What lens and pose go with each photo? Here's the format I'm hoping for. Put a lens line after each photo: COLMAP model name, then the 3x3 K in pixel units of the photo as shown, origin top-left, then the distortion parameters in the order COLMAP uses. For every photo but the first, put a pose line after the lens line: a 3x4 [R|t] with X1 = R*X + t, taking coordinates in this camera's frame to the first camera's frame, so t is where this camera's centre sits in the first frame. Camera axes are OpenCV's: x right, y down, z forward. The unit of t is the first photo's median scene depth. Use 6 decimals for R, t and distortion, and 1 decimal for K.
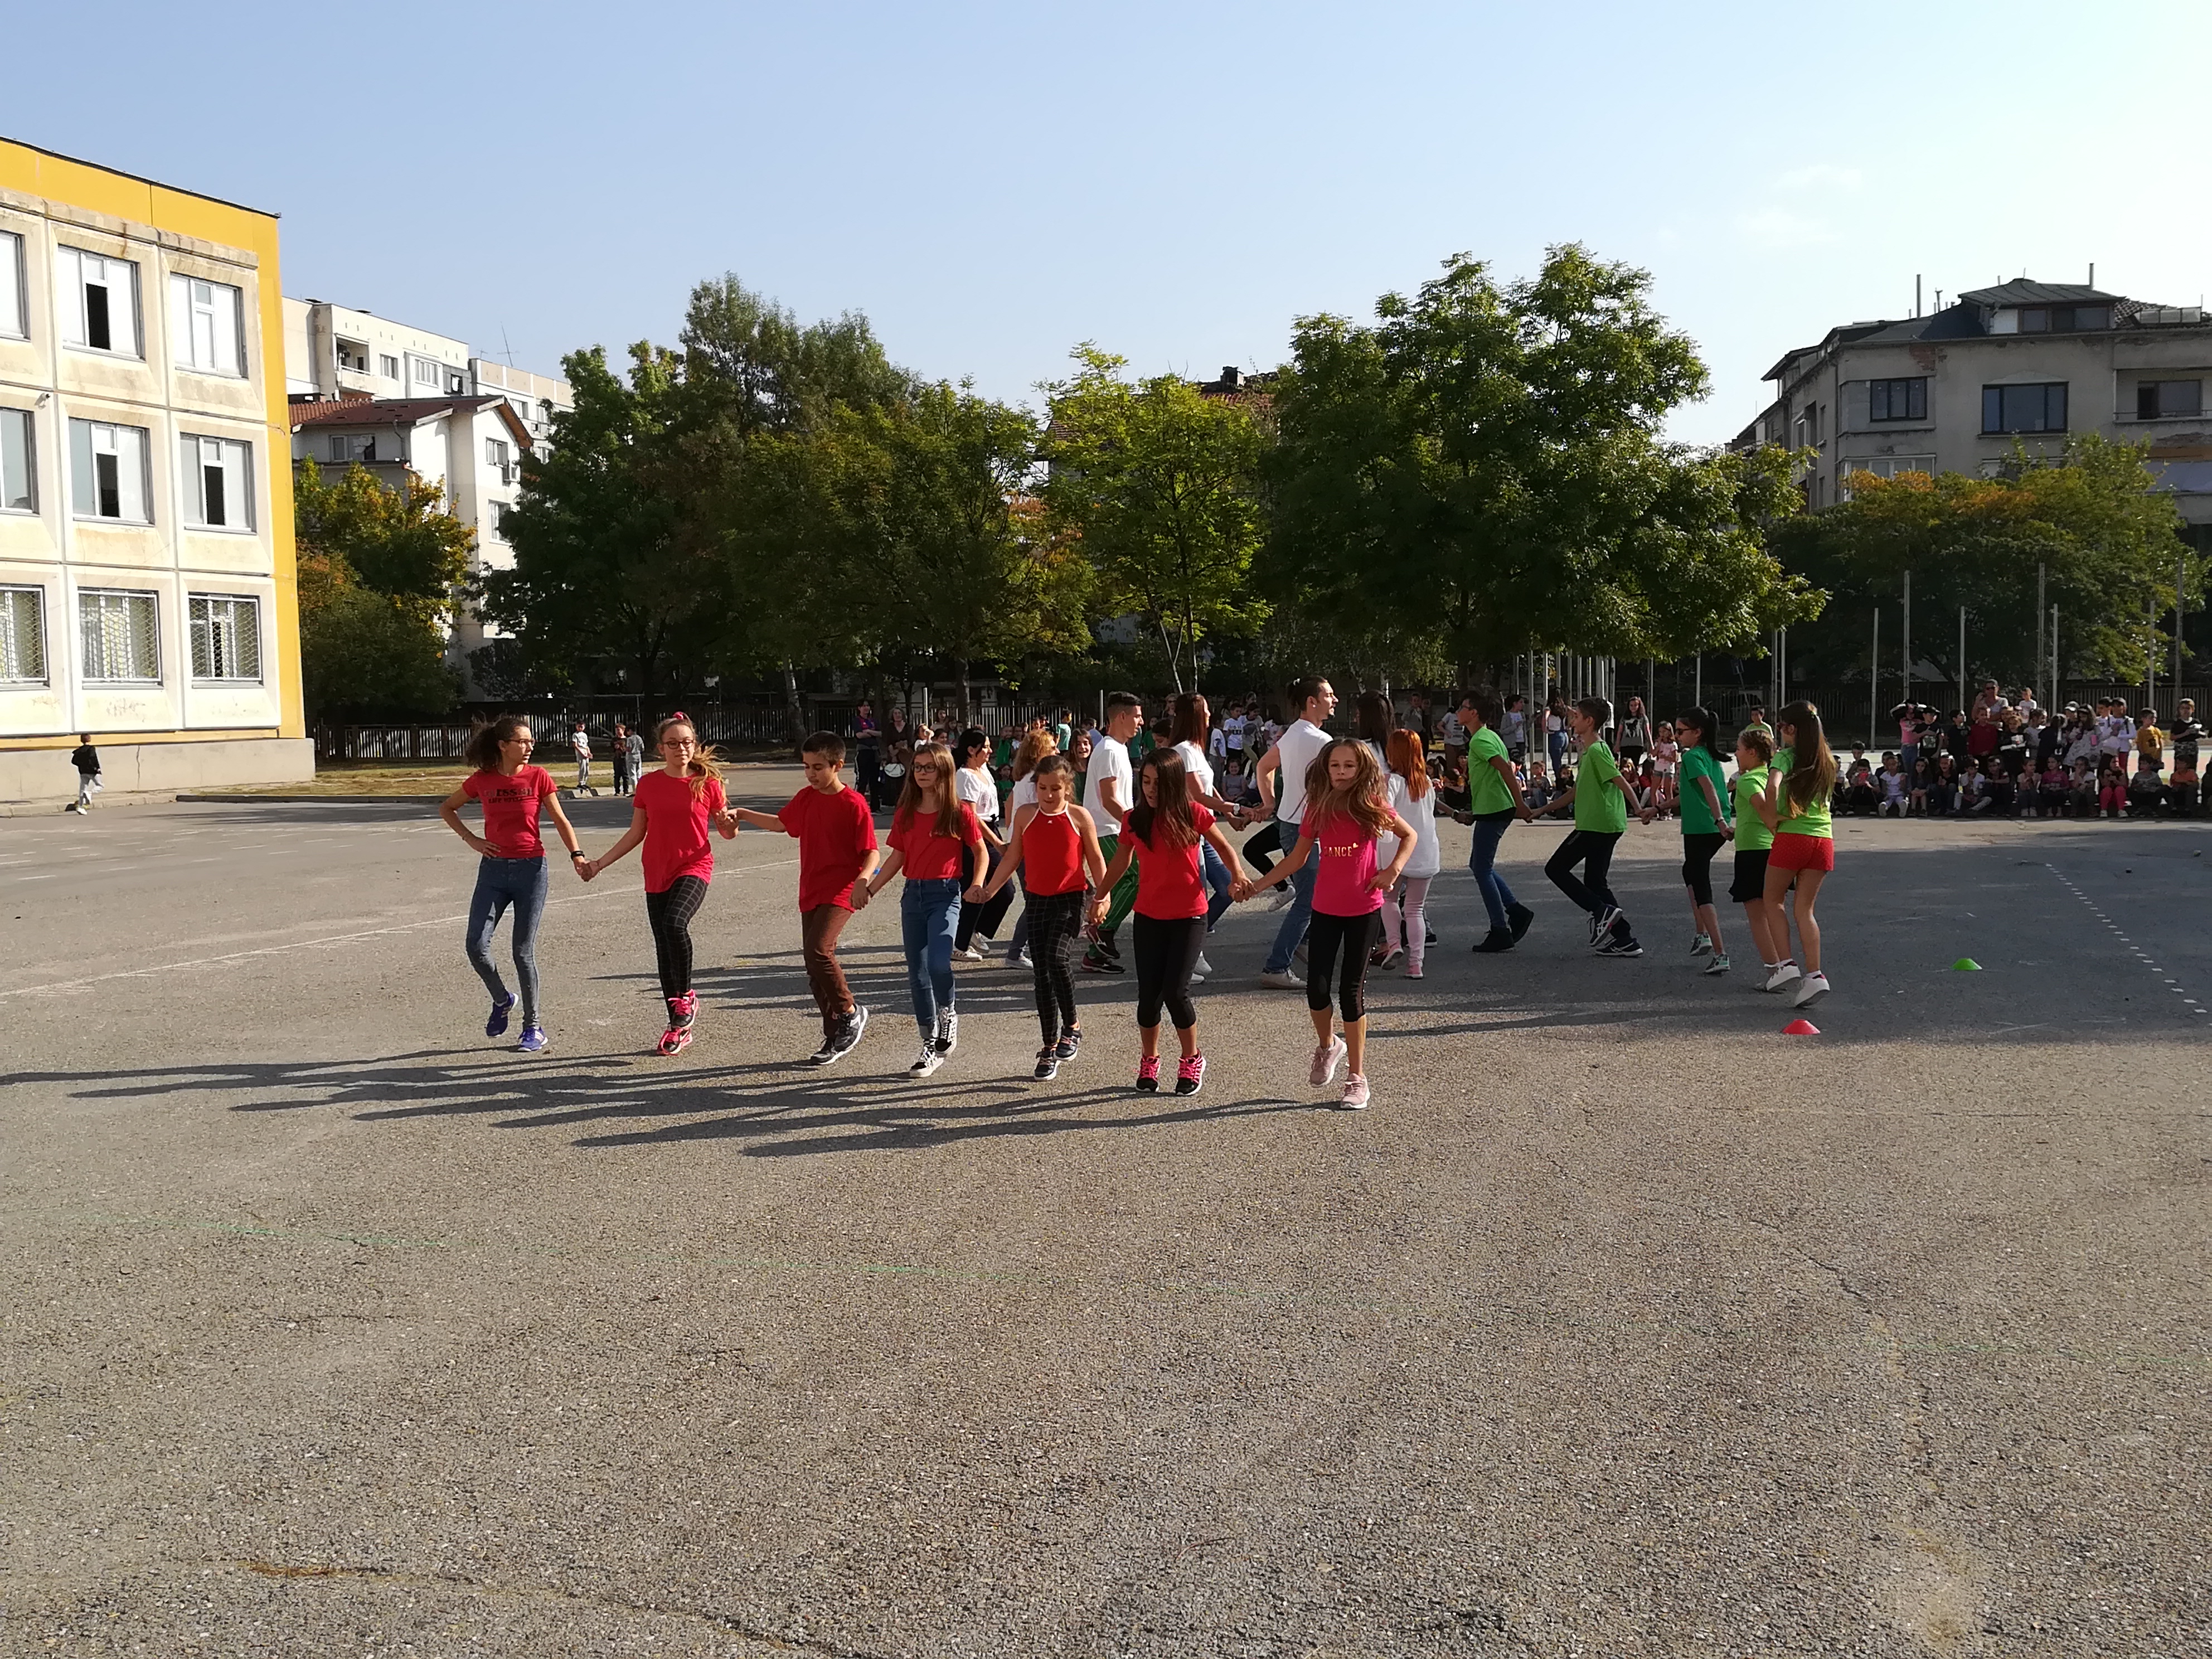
lens RADIAL K [[2149.5, 0, 1106.0], [0, 2149.5, 829.5], [0, 0, 1]] dist [-0.018211, -0.027816]
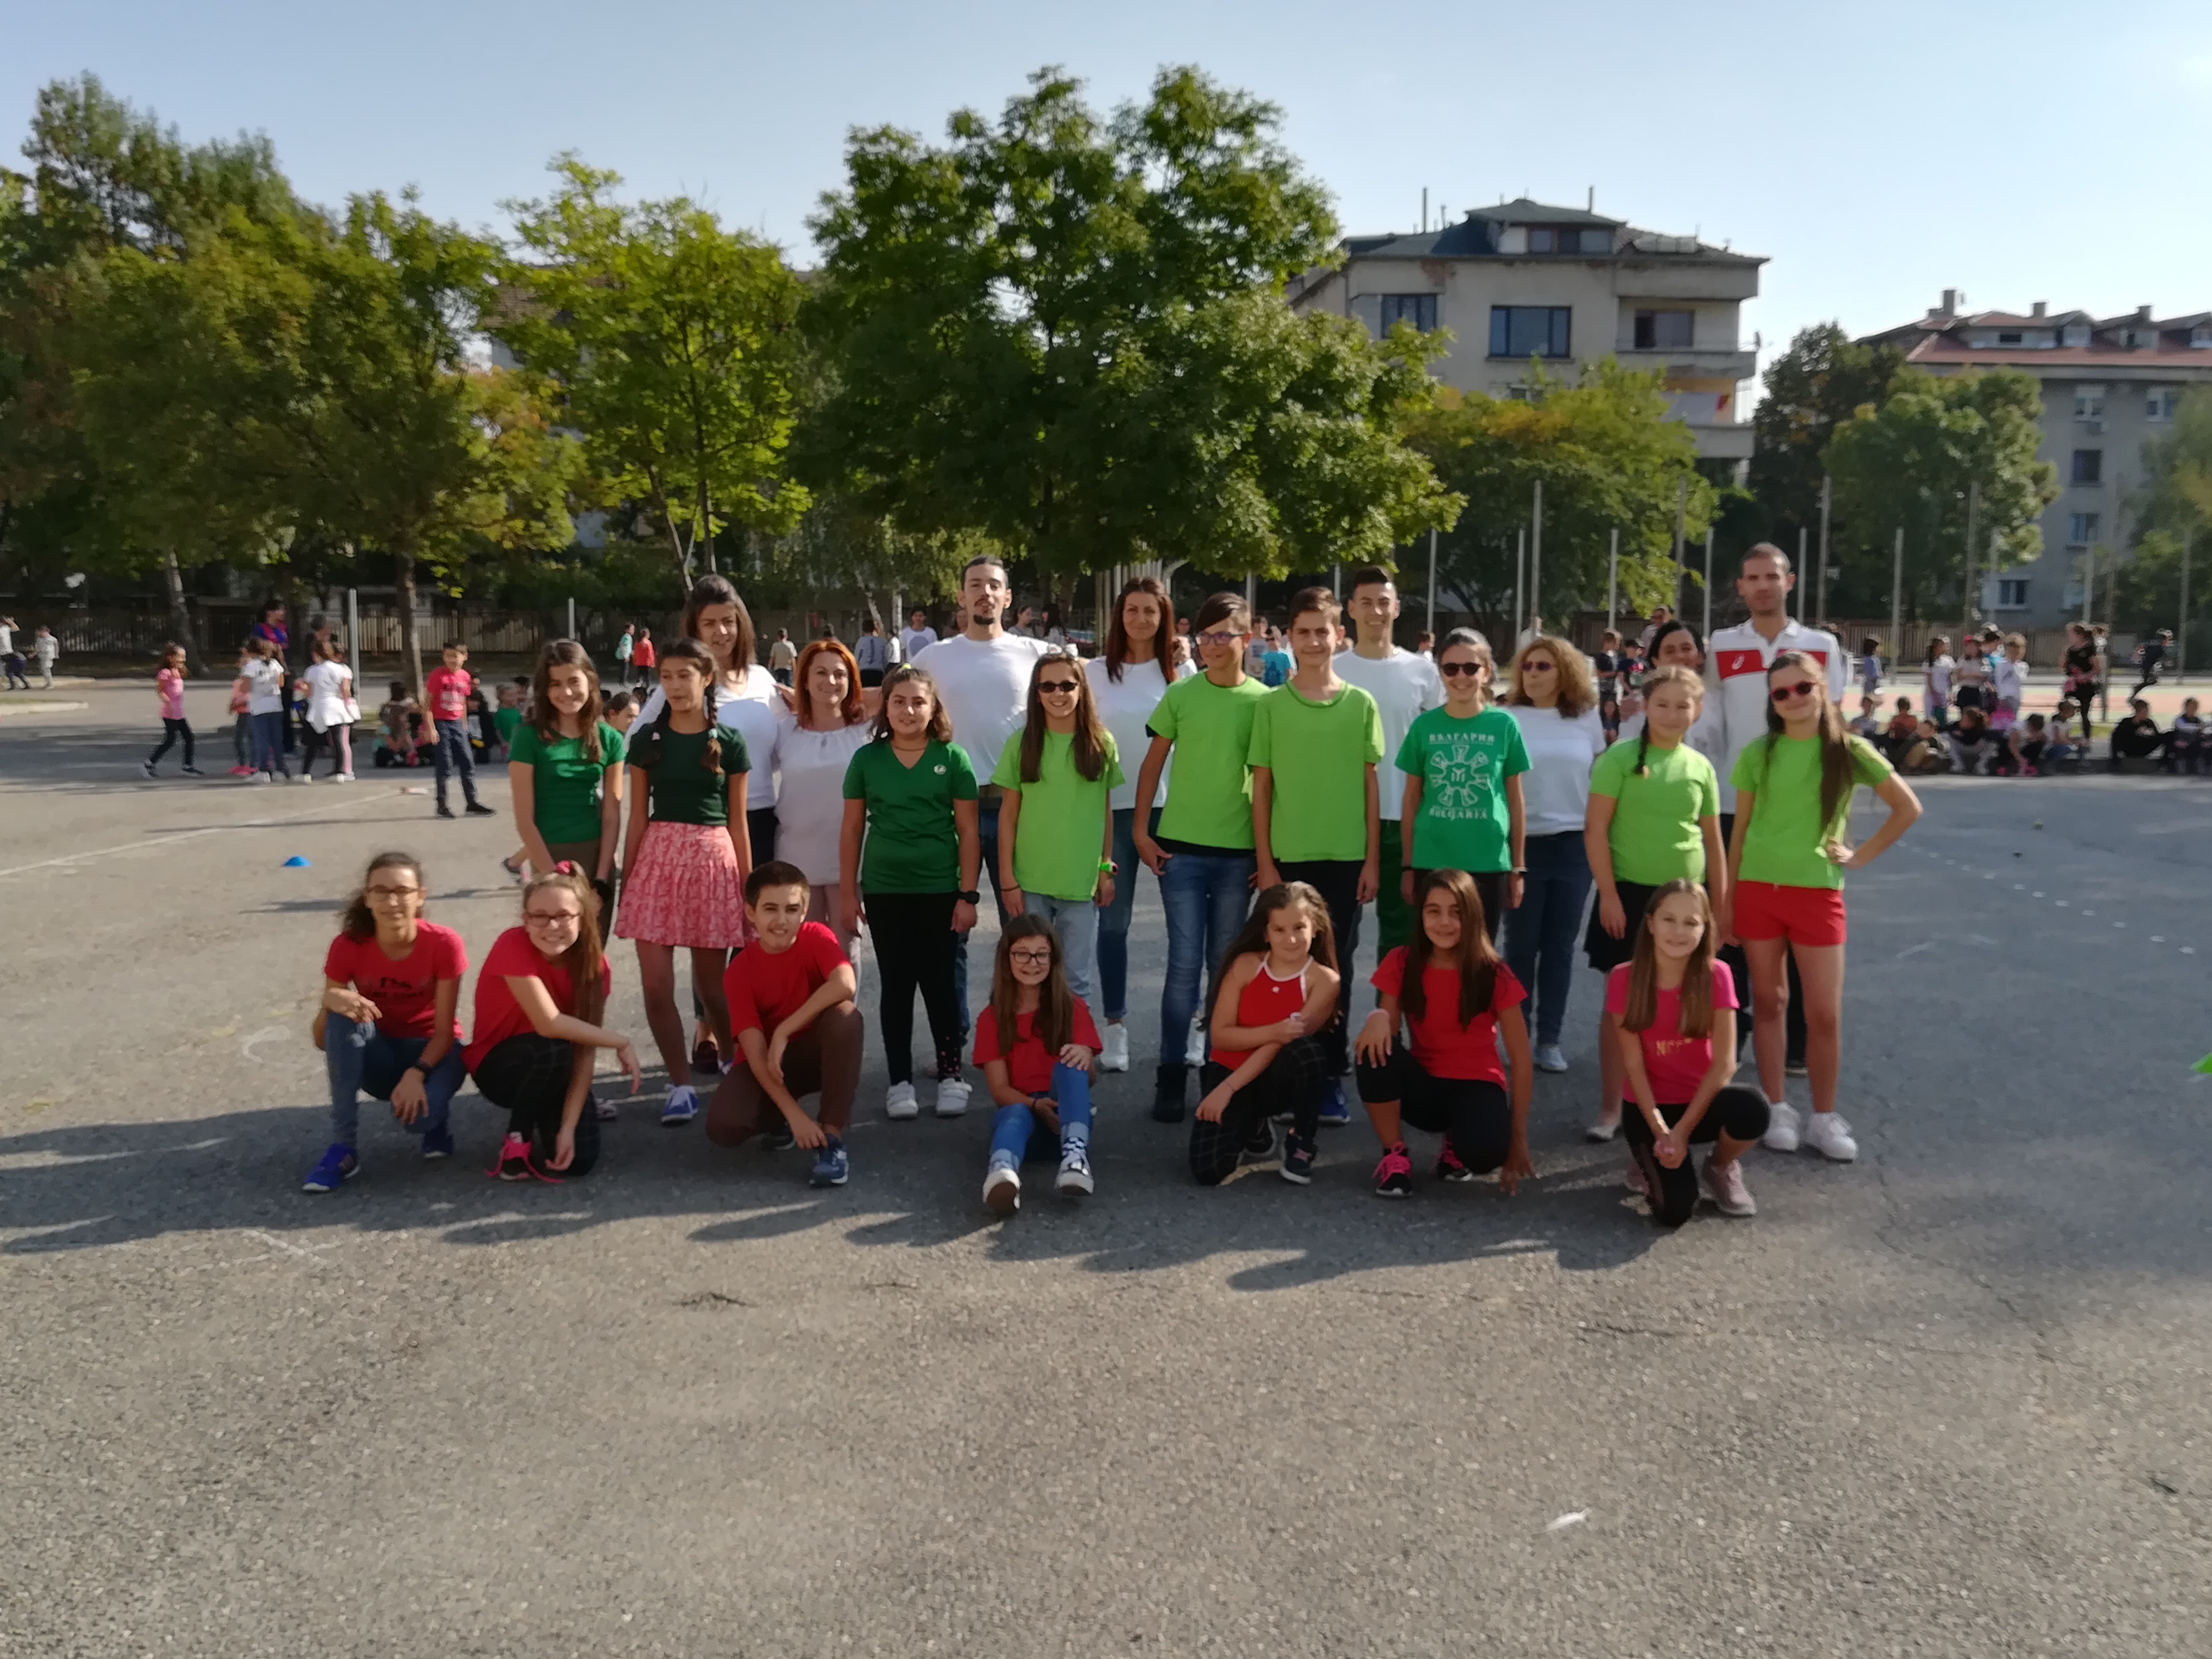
lens RADIAL K [[2149.5, 0, 1106.0], [0, 2149.5, 829.5], [0, 0, 1]] dist [-0.018211, -0.027816]
pose [[0.966049, -0.005145, 0.258308, -0.023365], [-0.004631, 0.999296, 0.037221, -0.009947], [-0.258318, -0.037154, 0.965345, 0.187492]]
